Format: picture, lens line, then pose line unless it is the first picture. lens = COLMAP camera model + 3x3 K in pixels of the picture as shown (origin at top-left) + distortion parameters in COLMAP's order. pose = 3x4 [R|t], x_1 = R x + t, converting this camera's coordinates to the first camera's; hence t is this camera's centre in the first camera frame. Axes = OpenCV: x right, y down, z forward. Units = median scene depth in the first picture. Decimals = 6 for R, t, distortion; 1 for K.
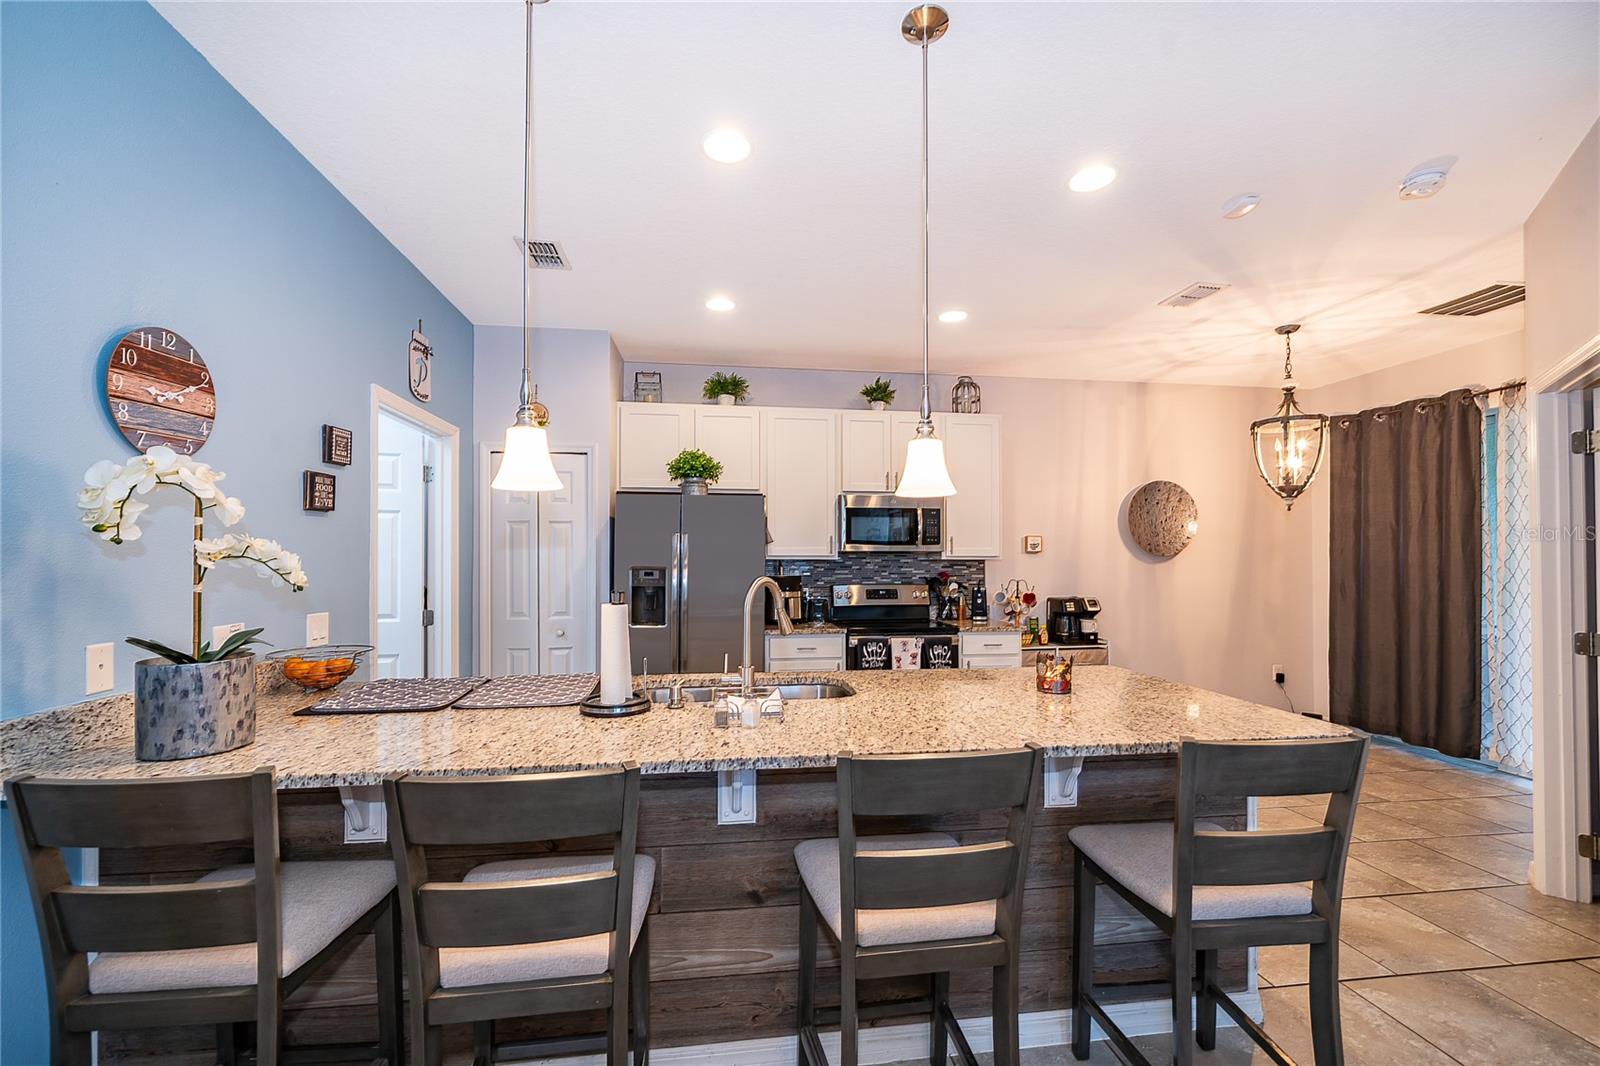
lens RADIAL K [[651.4, 0, 797.6], [0, 651.4, 557.0], [0, 0, 1]] dist [-0.005614, 0.000012]
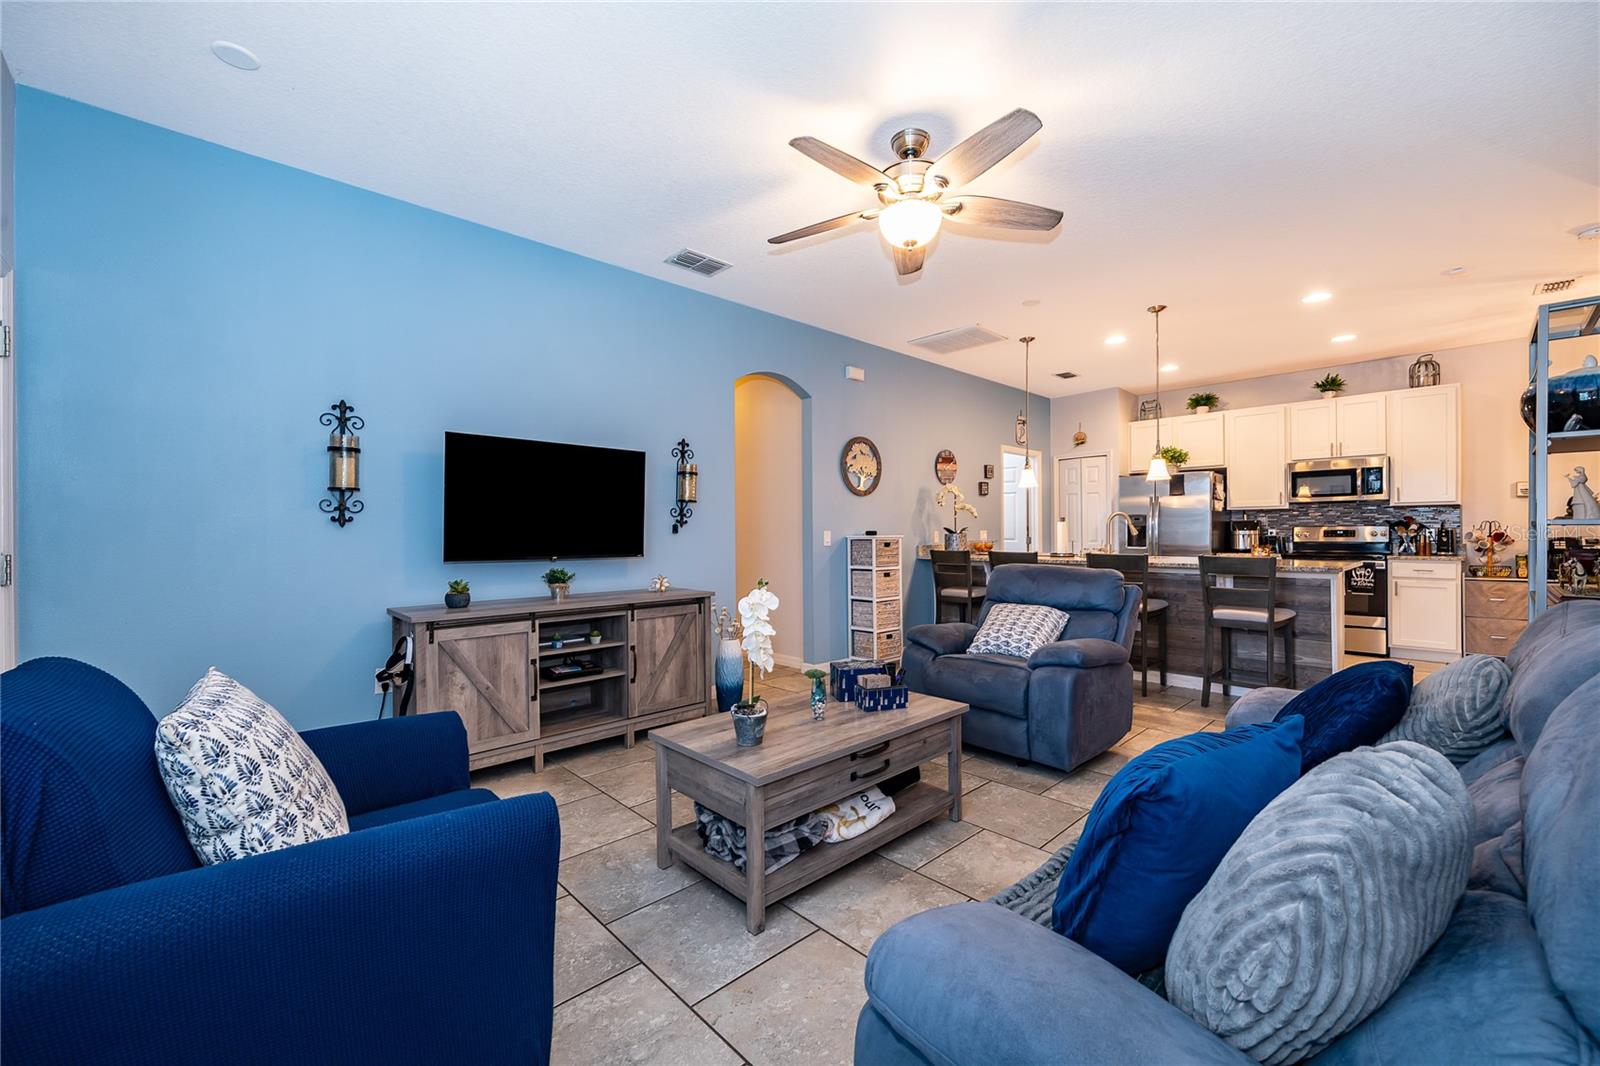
lens RADIAL K [[642.2, 0, 794.3], [0, 642.2, 534.7], [0, 0, 1]] dist [-0.002289, 0.000239]
pose [[0.579470, 0.000776, -0.814993, 0.588646], [0.011061, 0.999900, 0.008817, 0.037599], [0.814918, -0.014124, 0.579404, -0.716259]]
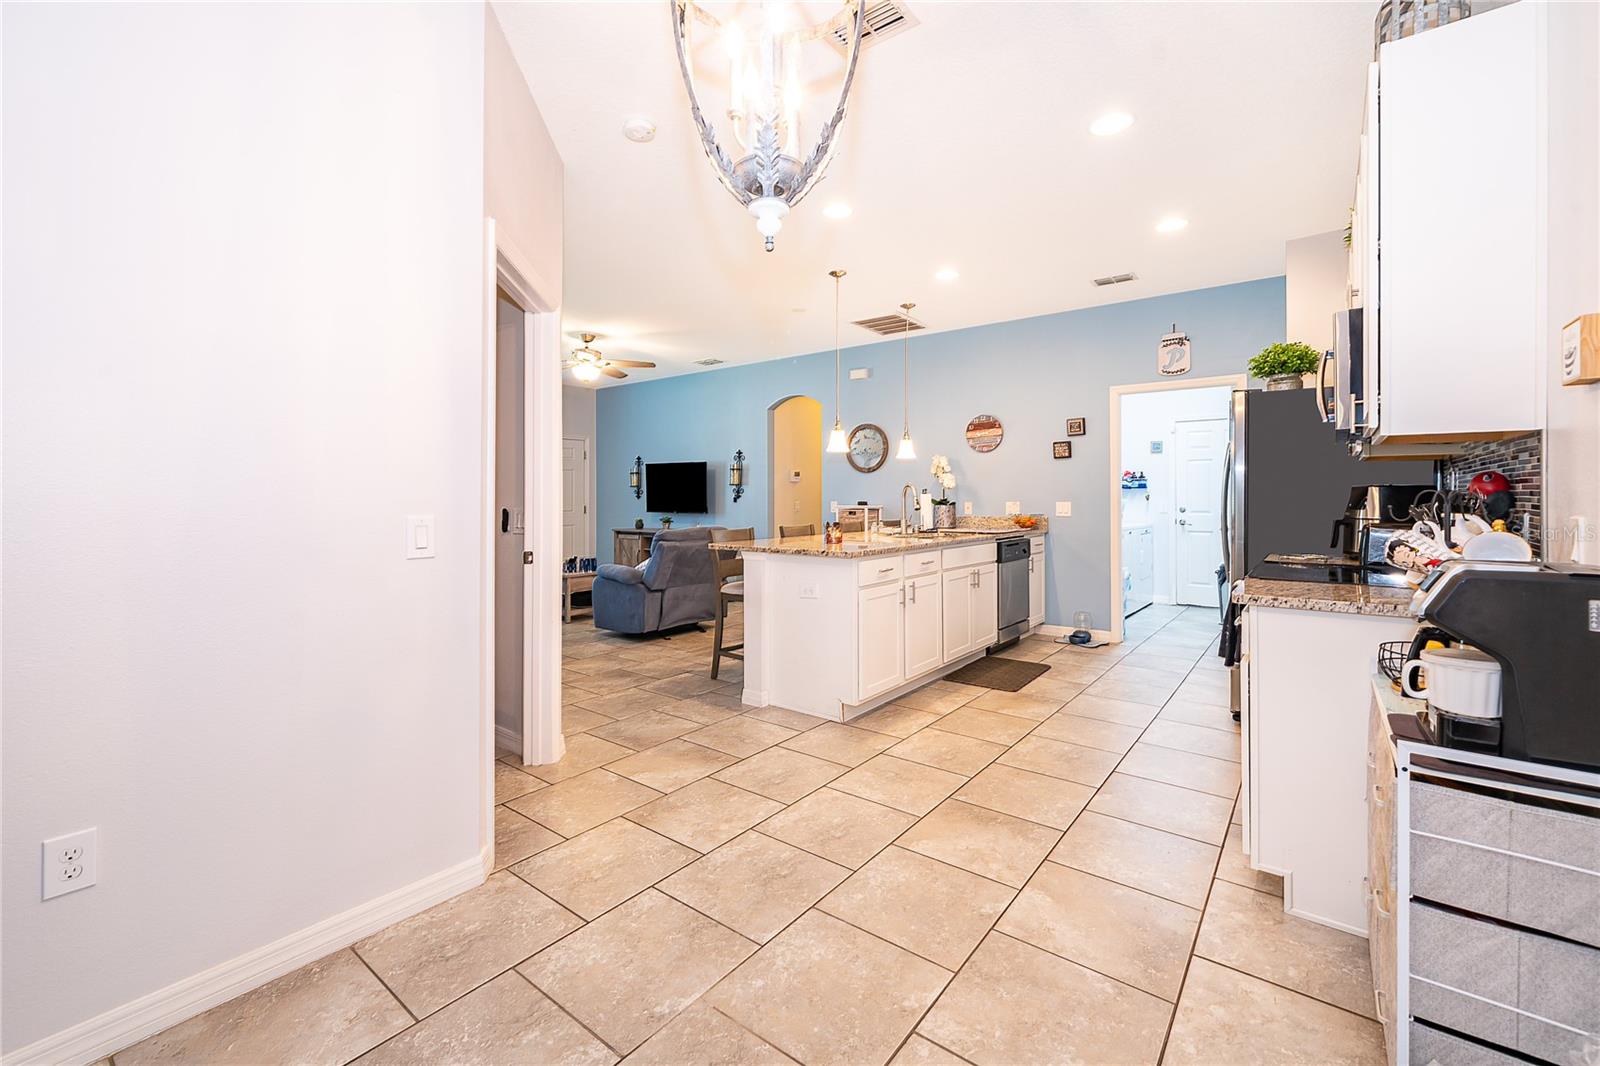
lens RADIAL K [[669.7, 0, 796.6], [0, 669.7, 498.0], [0, 0, 1]] dist [0.000312, 0.000047]
pose [[-0.714804, 0.000929, -0.699324, 0.855437], [0.006397, 0.999966, -0.005210, 0.041072], [0.699295, -0.008198, -0.714786, 1.083351]]
